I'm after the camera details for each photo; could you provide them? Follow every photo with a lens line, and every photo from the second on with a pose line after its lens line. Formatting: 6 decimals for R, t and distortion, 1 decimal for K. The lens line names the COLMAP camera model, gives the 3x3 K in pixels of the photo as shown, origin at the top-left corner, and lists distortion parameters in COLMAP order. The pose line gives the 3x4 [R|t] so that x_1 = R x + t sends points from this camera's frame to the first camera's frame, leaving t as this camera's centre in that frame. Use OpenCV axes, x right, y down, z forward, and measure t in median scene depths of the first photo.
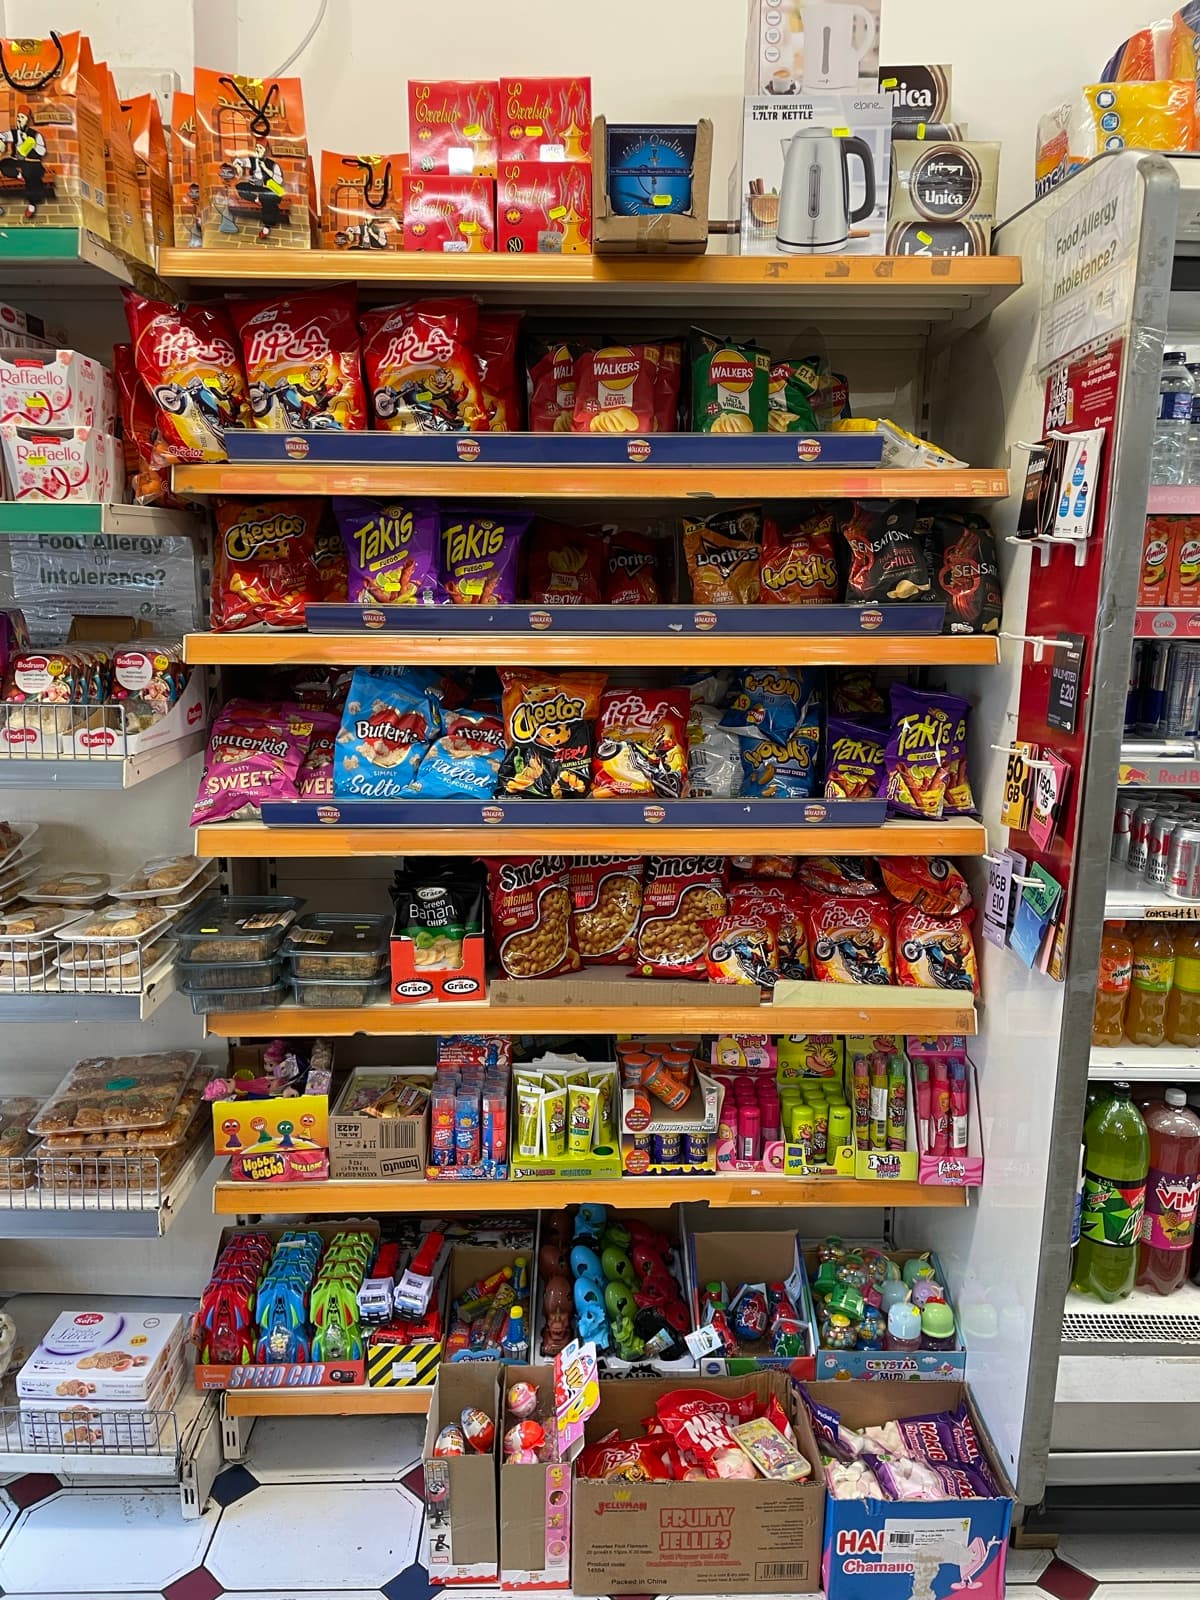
lens RADIAL K [[1254.7, 0, 600.1], [0, 1254.7, 787.5], [0, 0, 1]] dist [0.059742, -0.057075]
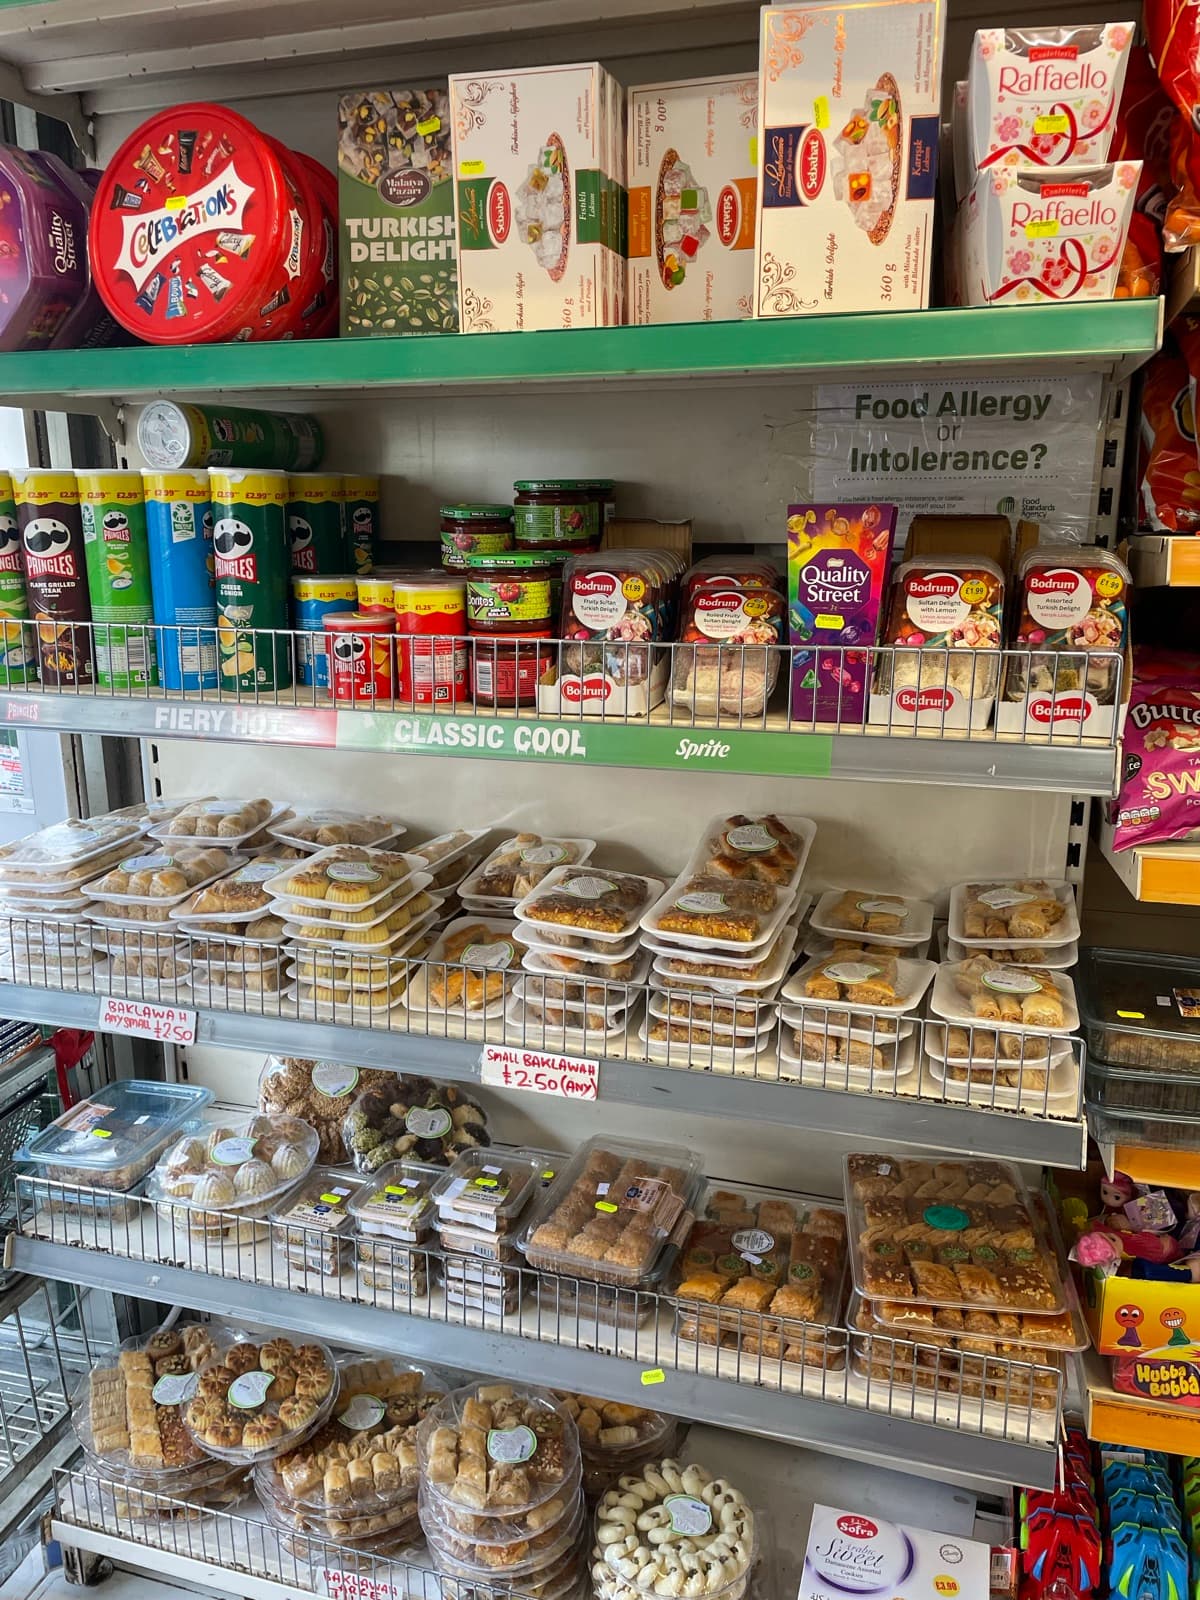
lens RADIAL K [[1254.7, 0, 589.5], [0, 1254.7, 785.2], [0, 0, 1]] dist [0.059742, -0.057075]
pose [[0.960424, 0.049829, -0.274051, -0.411355], [-0.039902, 0.998334, 0.041681, -0.016809], [0.275671, -0.029096, 0.960812, 0.329470]]
